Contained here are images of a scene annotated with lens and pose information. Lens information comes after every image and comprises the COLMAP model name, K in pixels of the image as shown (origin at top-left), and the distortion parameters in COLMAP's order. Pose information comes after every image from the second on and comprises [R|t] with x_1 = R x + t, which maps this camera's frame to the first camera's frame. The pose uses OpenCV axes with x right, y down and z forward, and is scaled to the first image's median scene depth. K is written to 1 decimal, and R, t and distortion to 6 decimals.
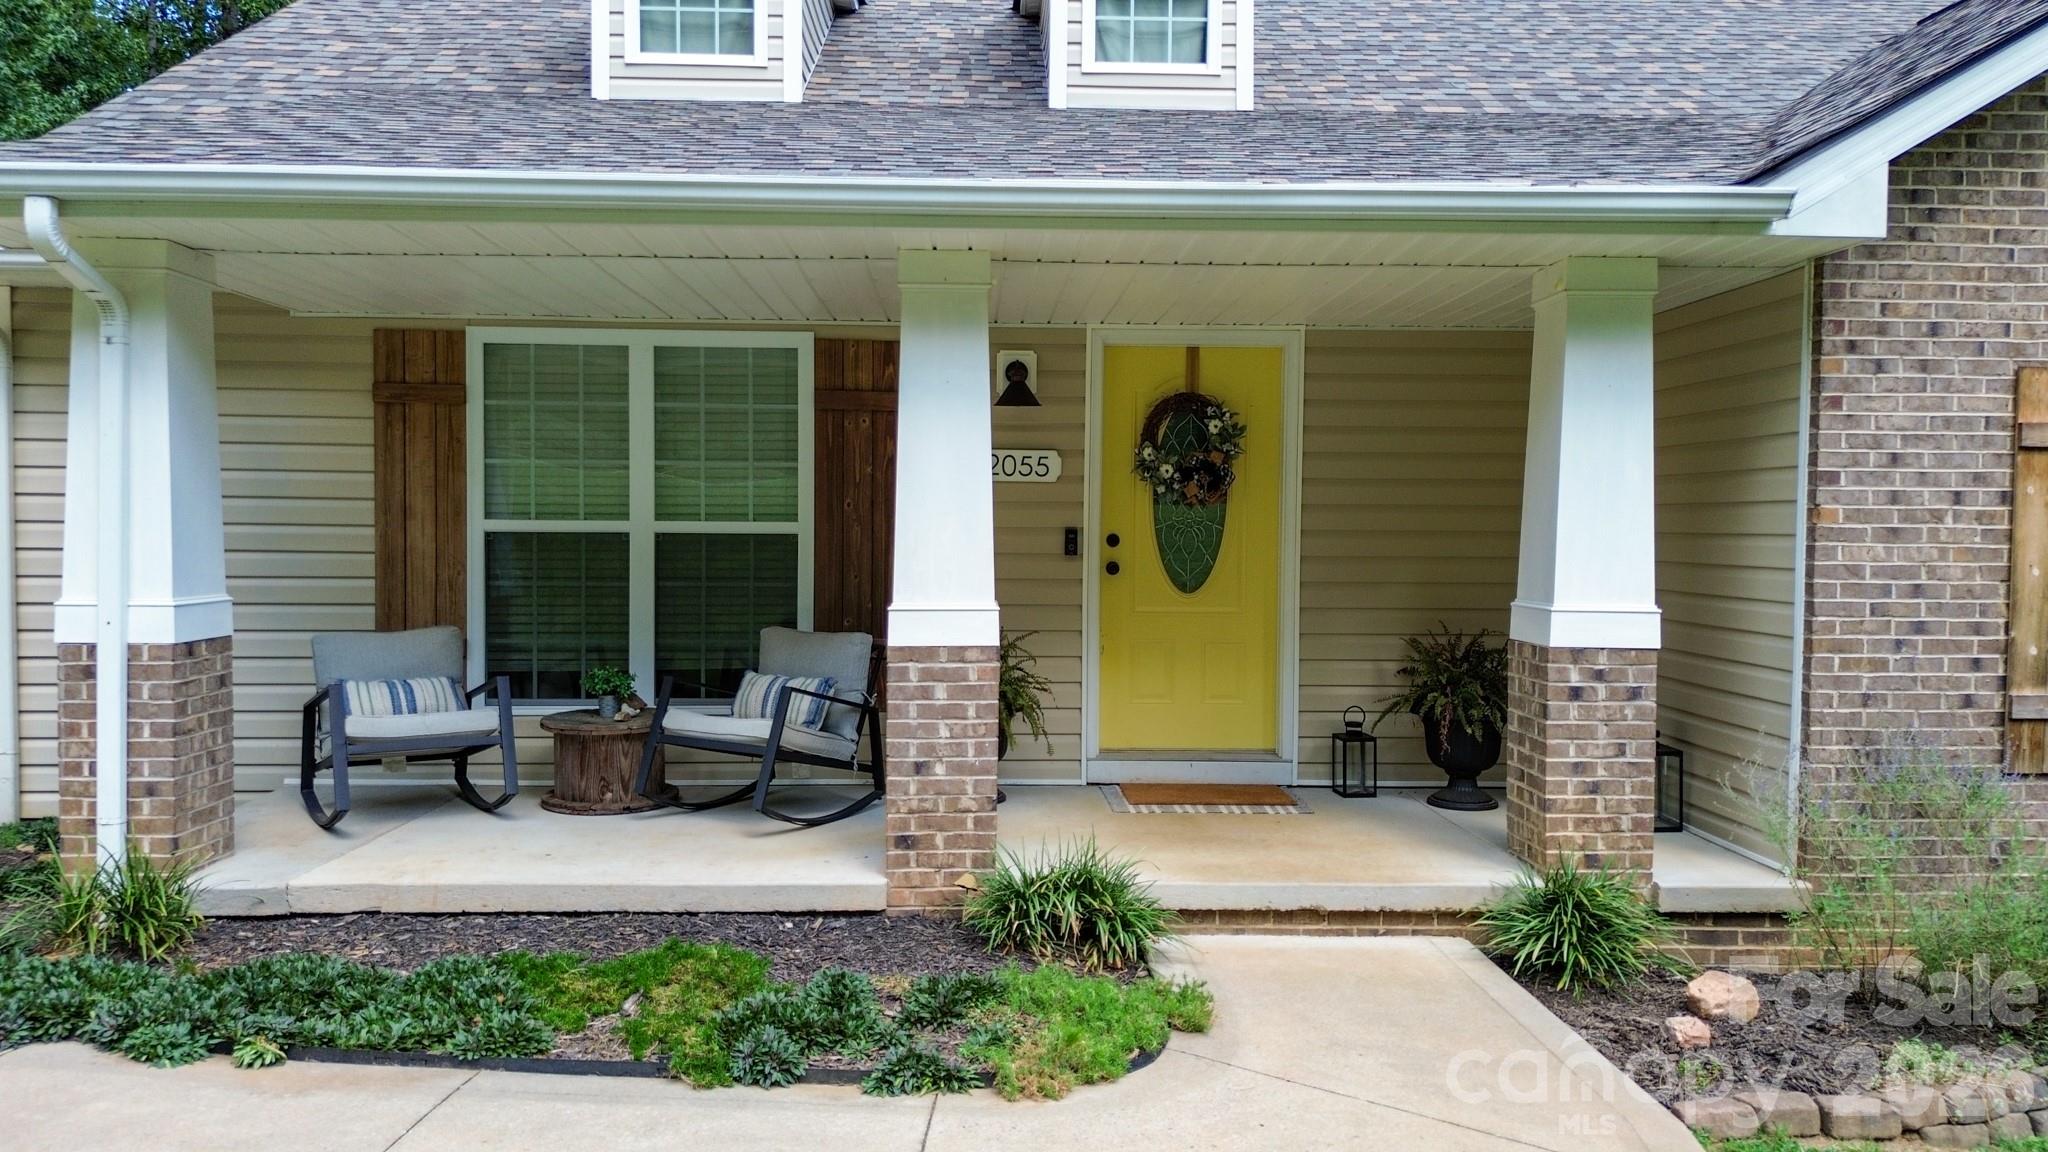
lens RADIAL K [[1460.6, 0, 1031.1], [0, 1460.6, 575.2], [0, 0, 1]] dist [0.093482, -0.104757]
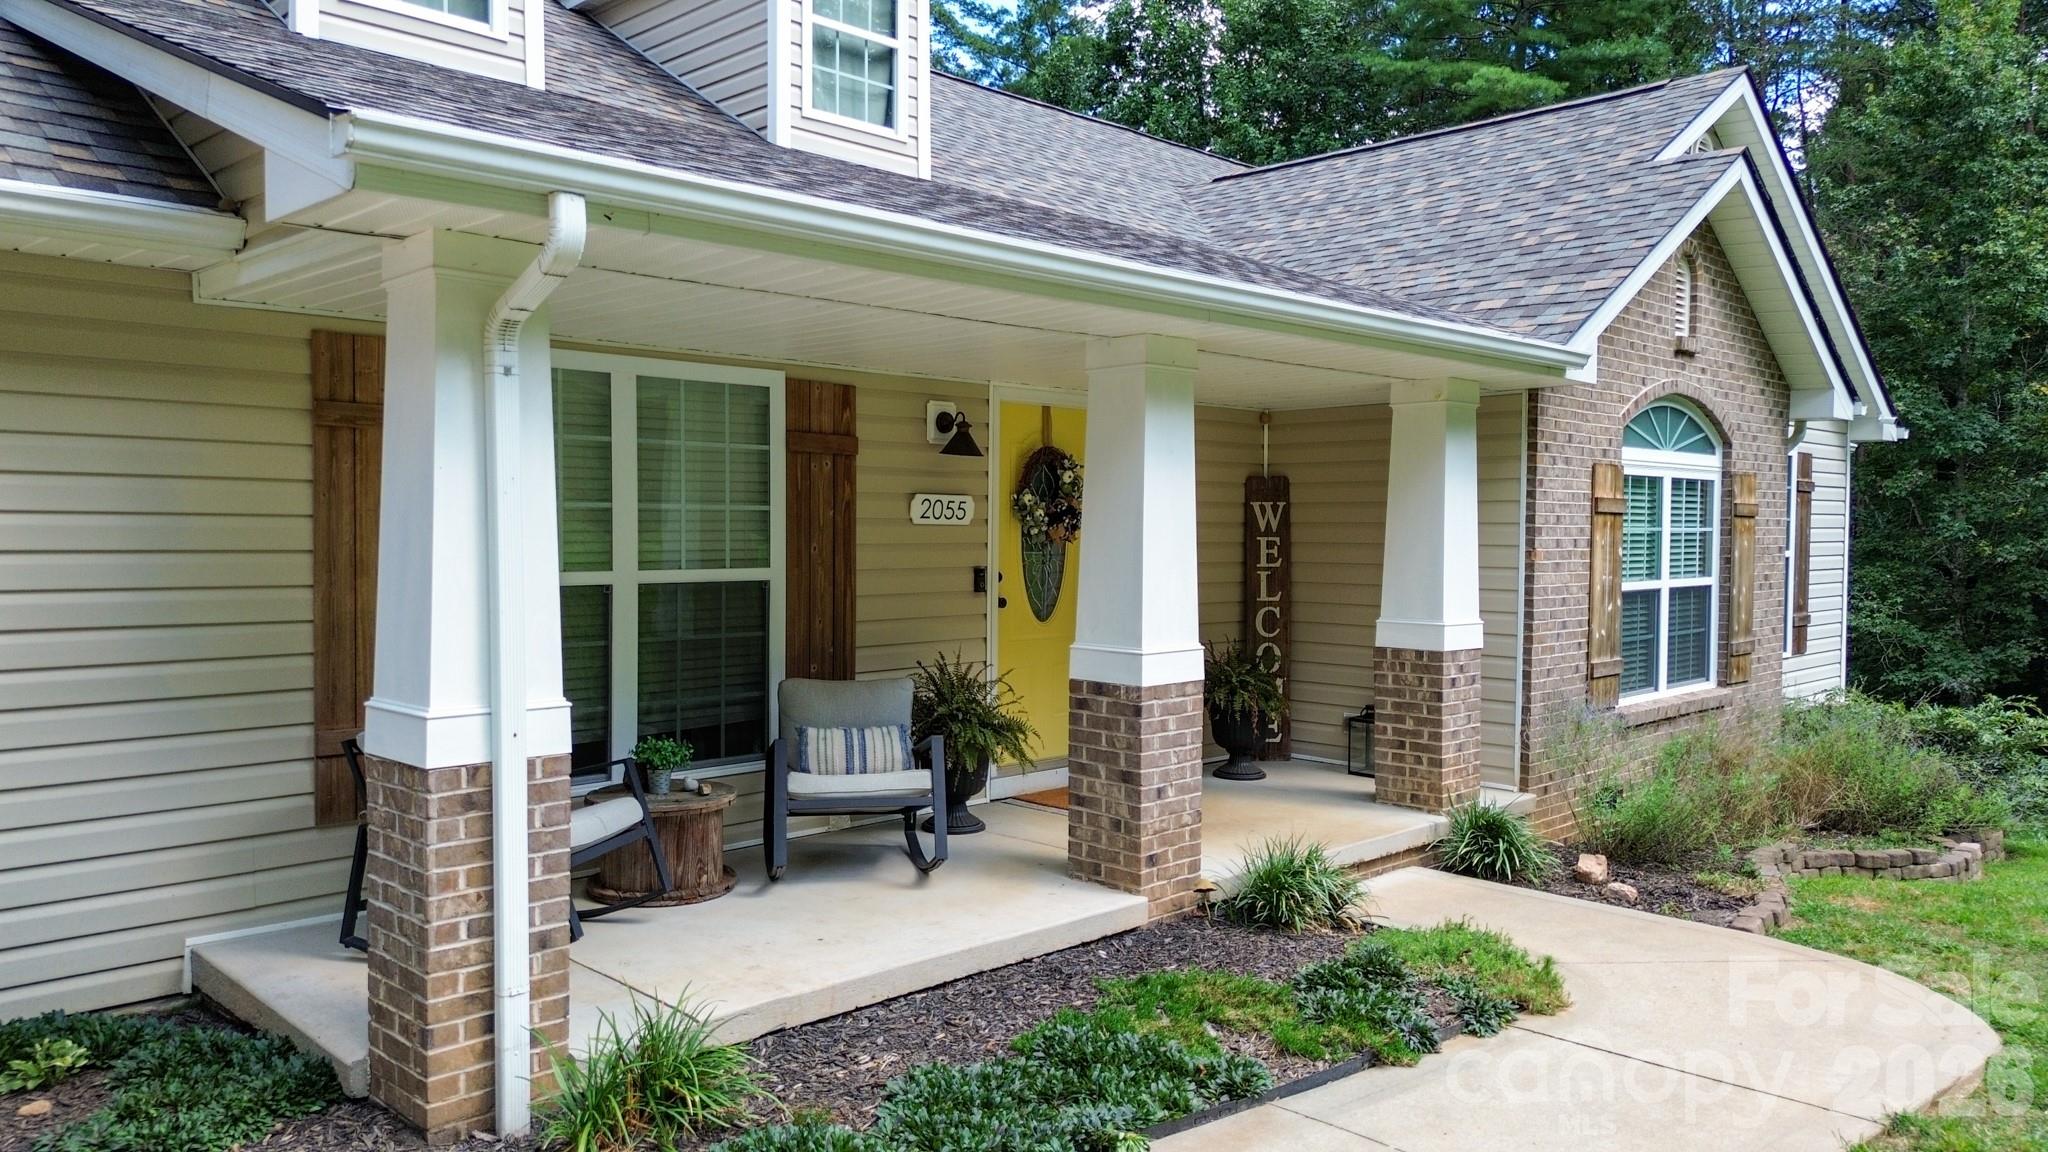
lens RADIAL K [[1460.6, 0, 1031.1], [0, 1460.6, 575.2], [0, 0, 1]] dist [0.093482, -0.104757]
pose [[0.727756, -0.026288, 0.685333, -0.754348], [0.023508, 0.999634, 0.013382, -0.043880], [-0.685434, 0.006372, 0.728107, 0.201704]]
